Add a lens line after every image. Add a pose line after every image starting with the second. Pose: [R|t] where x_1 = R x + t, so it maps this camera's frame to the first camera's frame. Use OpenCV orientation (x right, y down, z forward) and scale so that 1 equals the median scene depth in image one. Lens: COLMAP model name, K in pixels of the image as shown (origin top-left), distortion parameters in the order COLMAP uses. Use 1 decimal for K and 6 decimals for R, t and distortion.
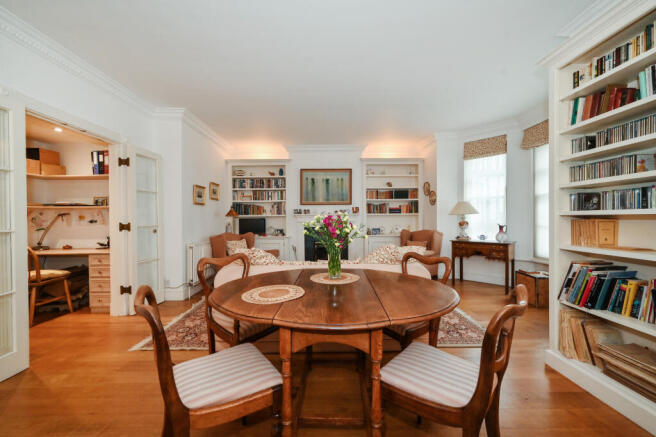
lens RADIAL K [[258.3, 0, 328.0], [0, 258.3, 218.5], [0, 0, 1]] dist [0.000537, 0.000028]
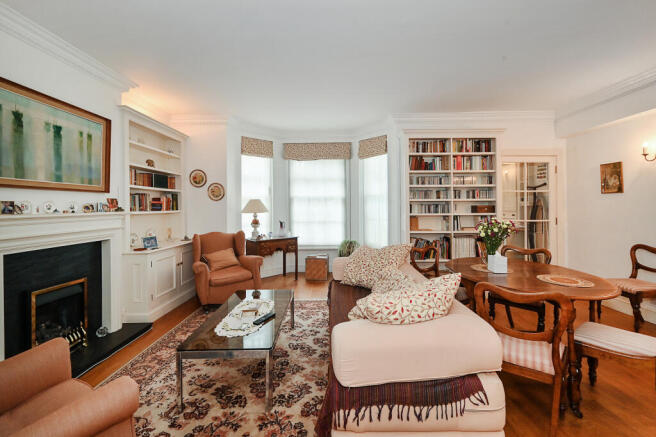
lens RADIAL K [[292.5, 0, 328.0], [0, 292.5, 218.5], [0, 0, 1]] dist [-0.000103, -0.000102]
pose [[-0.006821, -0.032989, 0.999432, -0.549626], [0.002263, 0.999453, 0.033005, -0.028090], [-0.999974, 0.002487, -0.006743, 0.698993]]
